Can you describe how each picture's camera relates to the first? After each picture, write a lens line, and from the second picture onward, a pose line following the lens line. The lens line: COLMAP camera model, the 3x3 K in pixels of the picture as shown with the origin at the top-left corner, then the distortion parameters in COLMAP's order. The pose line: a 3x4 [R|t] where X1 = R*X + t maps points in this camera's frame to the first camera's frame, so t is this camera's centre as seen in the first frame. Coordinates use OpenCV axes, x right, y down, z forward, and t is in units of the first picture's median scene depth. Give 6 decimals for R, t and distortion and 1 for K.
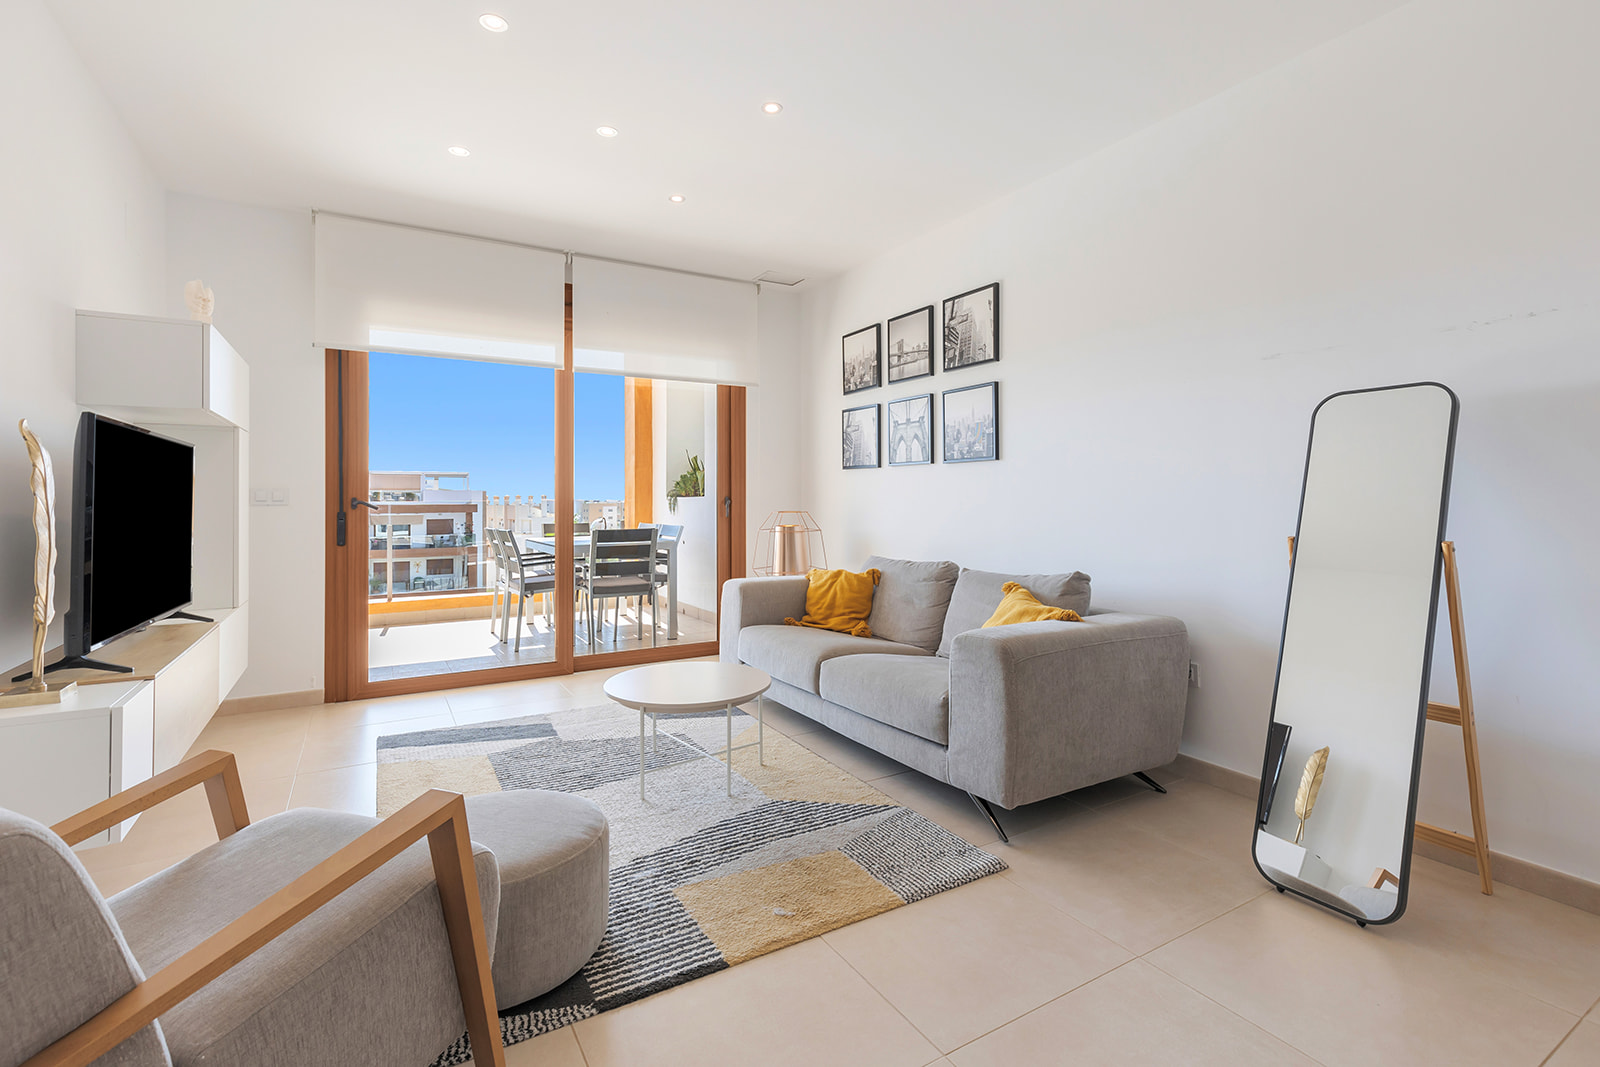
lens RADIAL K [[737.1, 0, 805.7], [0, 737.1, 491.1], [0, 0, 1]] dist [0.001893, 0.000384]
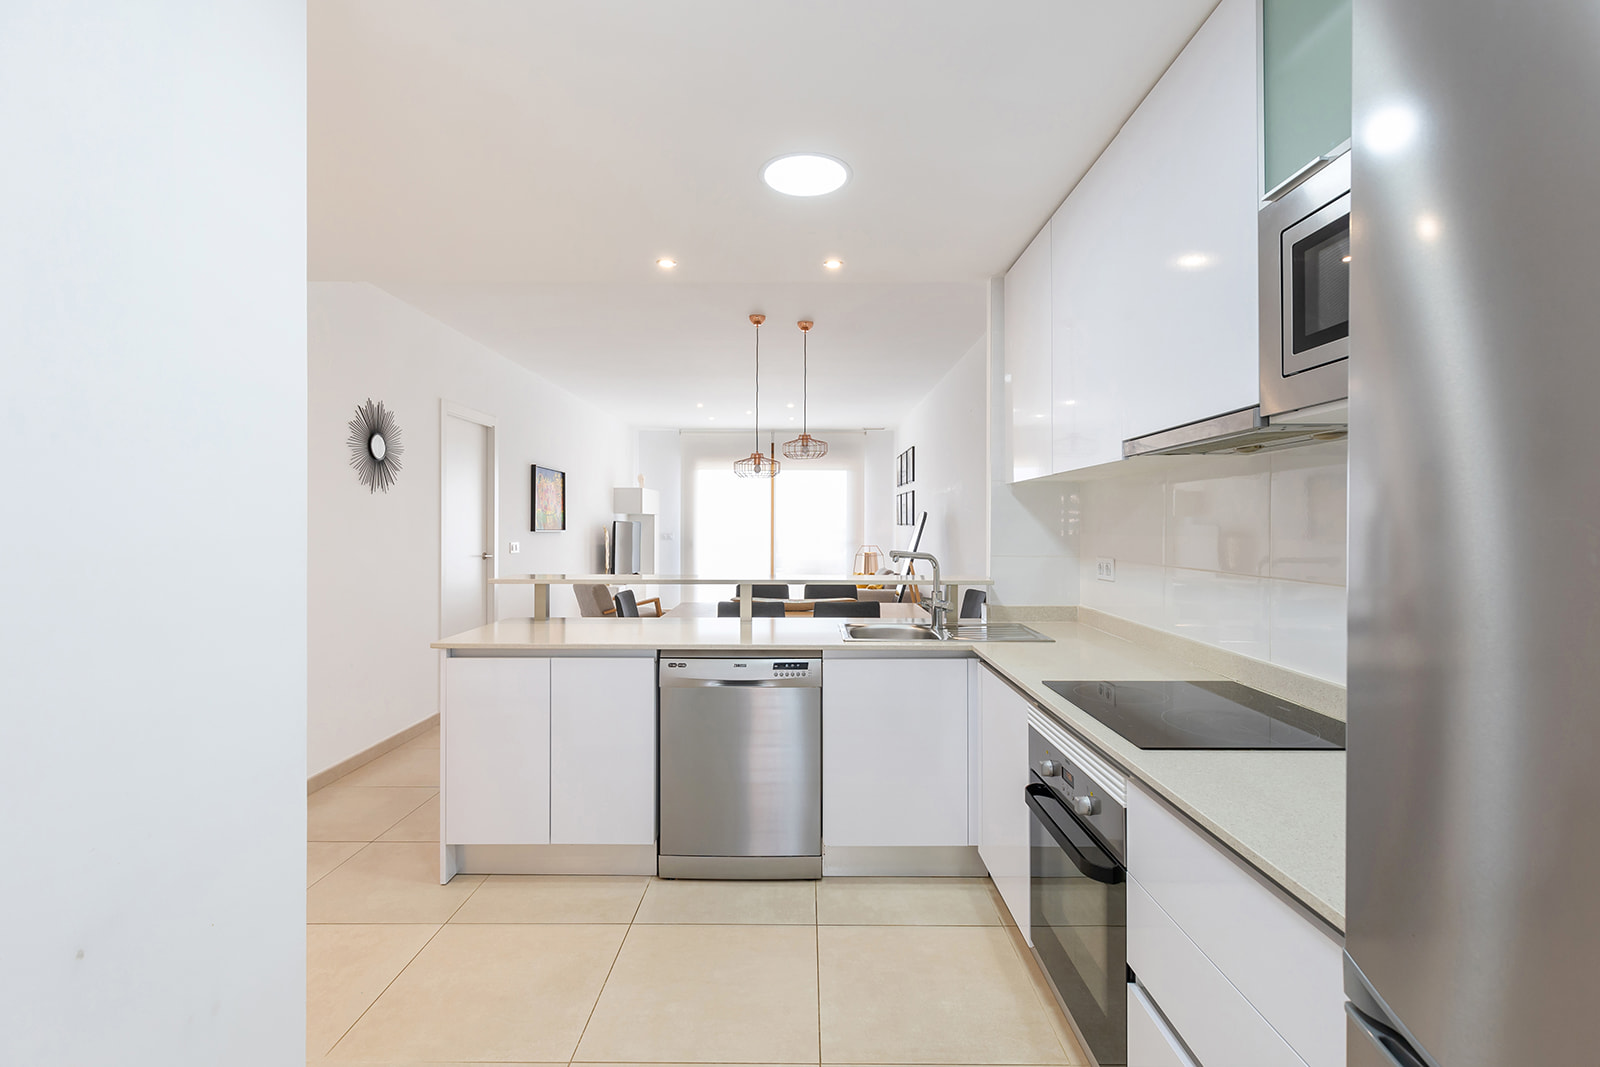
lens RADIAL K [[722.3, 0, 805.1], [0, 722.3, 534.4], [0, 0, 1]] dist [0.002244, 0.000206]
pose [[0.859626, 0.014525, -0.510717, 1.123364], [-0.001470, 0.999662, 0.025956, -0.072268], [0.510921, -0.021562, 0.859357, -1.083509]]
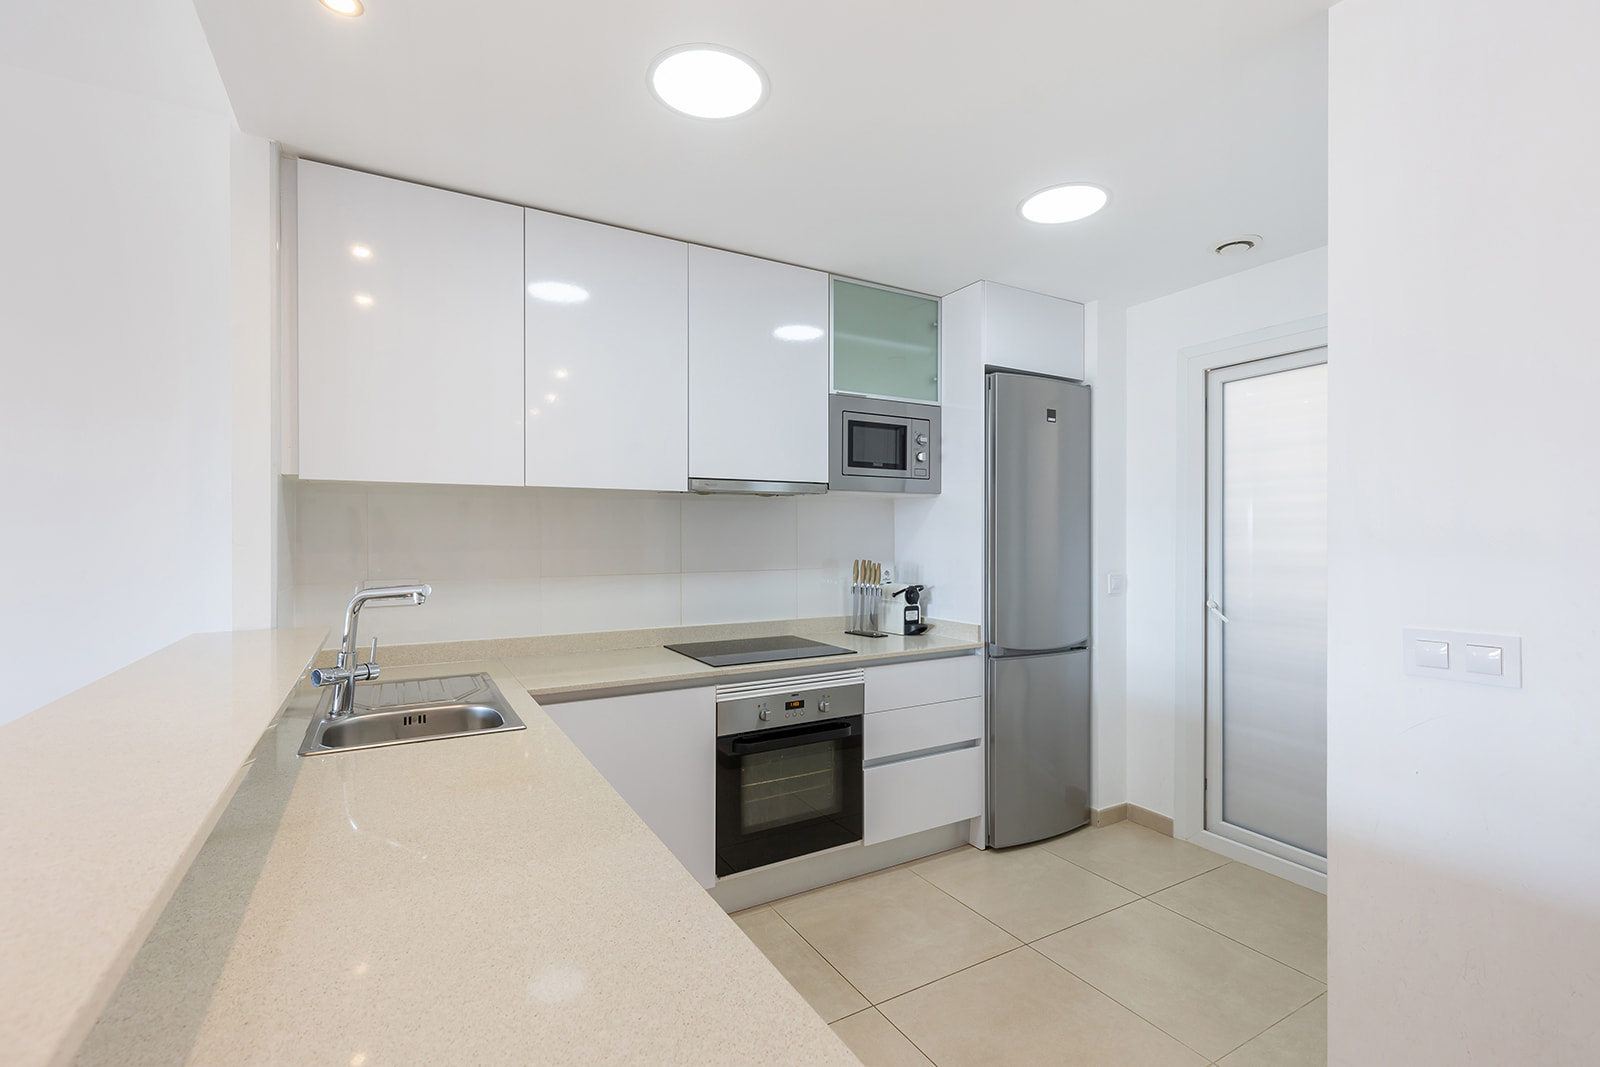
lens RADIAL K [[722.3, 0, 805.1], [0, 722.3, 534.4], [0, 0, 1]] dist [0.002244, 0.000206]
pose [[0.015073, 0.003717, 0.999879, 0.351221], [-0.011385, 0.999929, -0.003546, -0.070501], [-0.999822, -0.011330, 0.015114, -0.638039]]
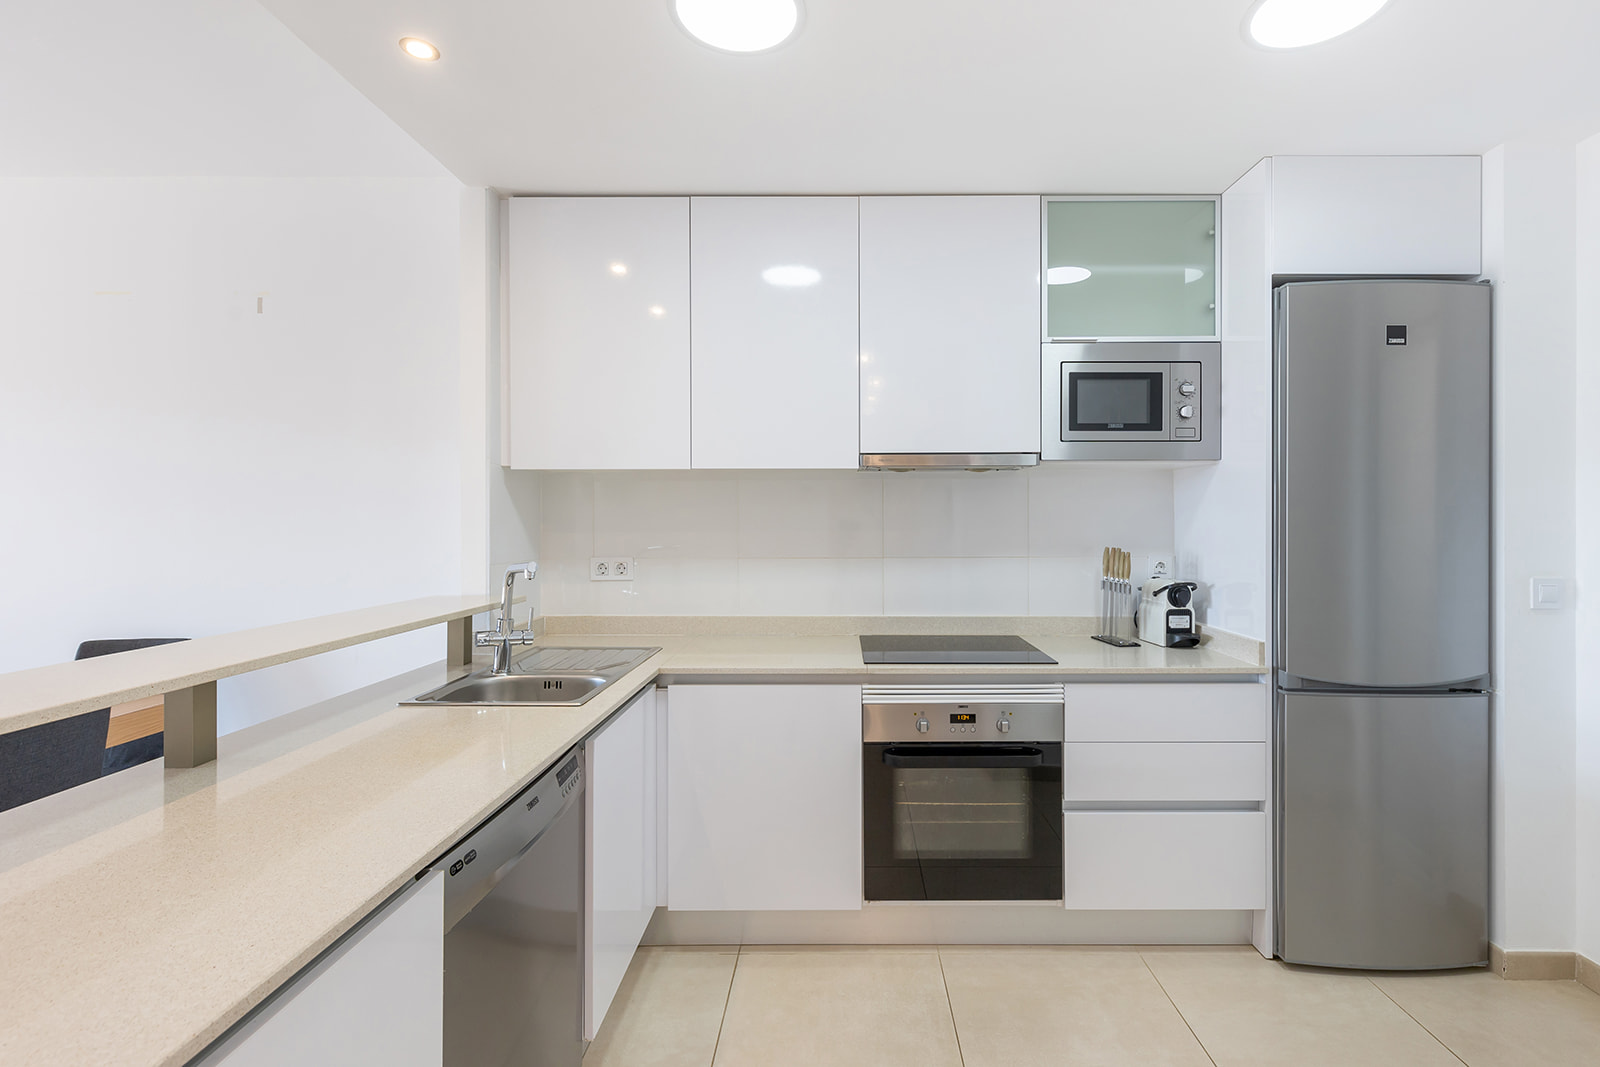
lens RADIAL K [[735.7, 0, 825.6], [0, 735.7, 517.5], [0, 0, 1]] dist [0.000478, -0.000089]
pose [[0.521691, 0.003403, 0.853128, 0.479246], [-0.009814, 0.999950, 0.002012, -0.070951], [-0.853078, -0.009422, 0.521698, -0.828461]]
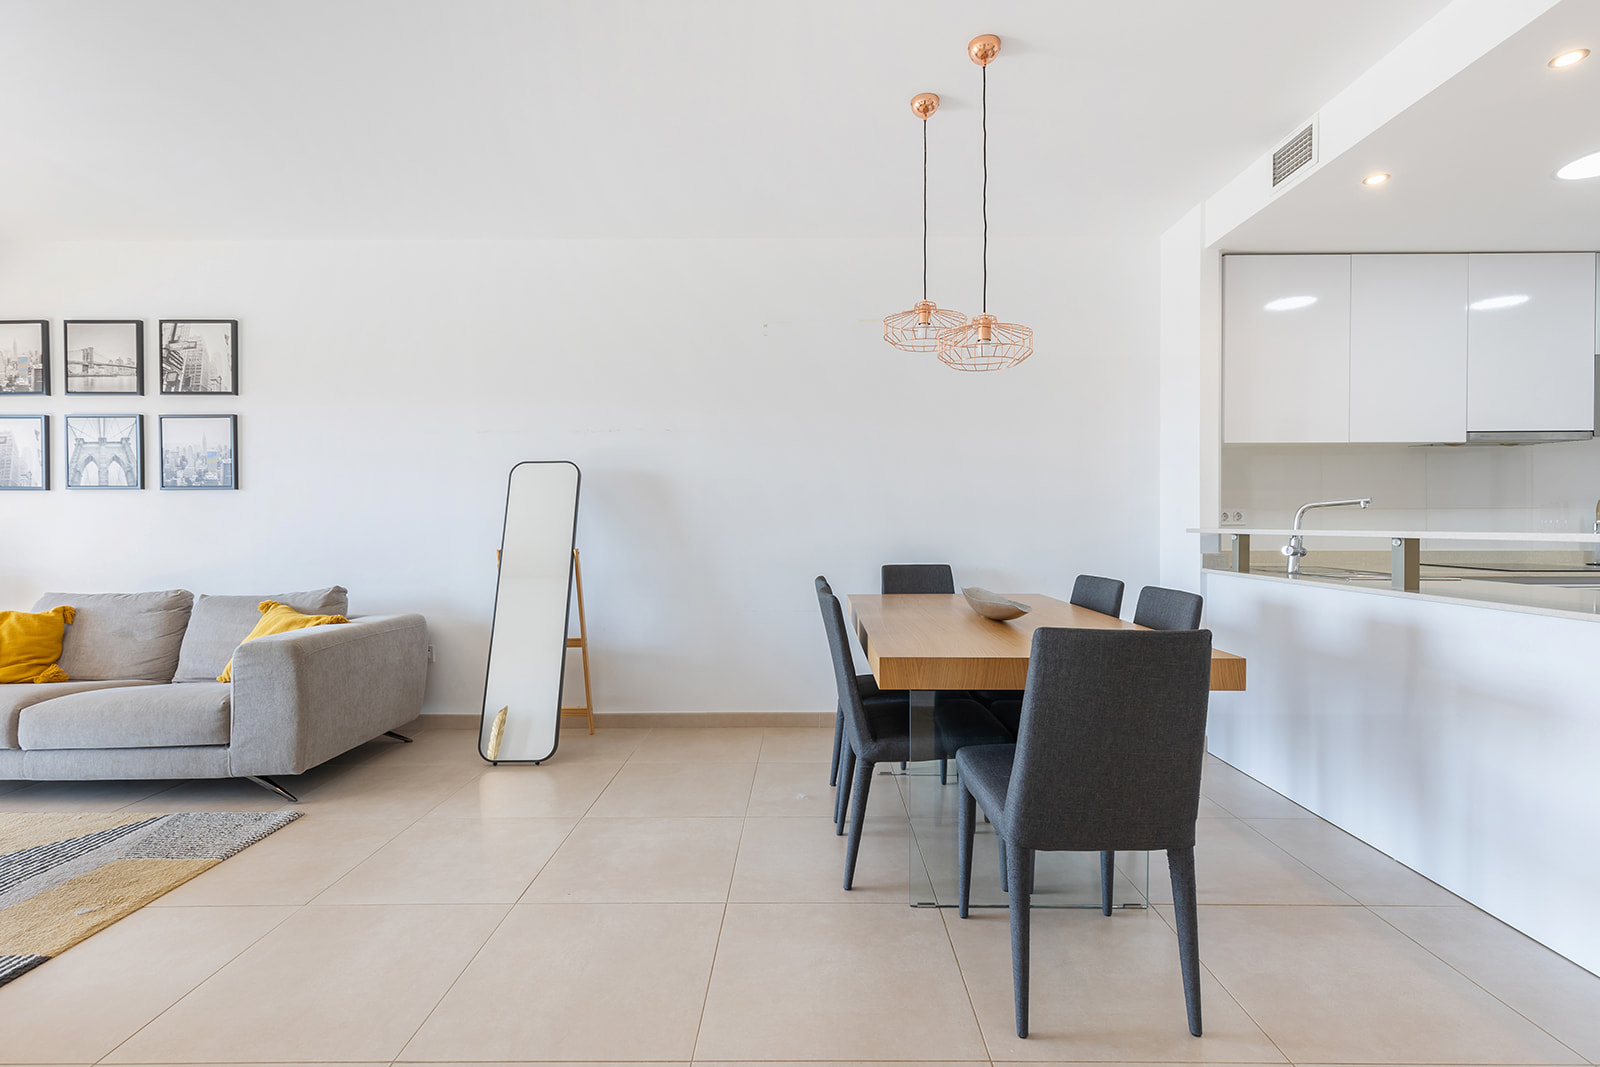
lens RADIAL K [[722.3, 0, 805.1], [0, 722.3, 534.4], [0, 0, 1]] dist [0.002244, 0.000206]
pose [[0.520949, -0.012277, 0.853500, -0.221151], [-0.006589, 0.999809, 0.018403, -0.002982], [-0.853563, -0.015210, 0.520768, -0.254147]]
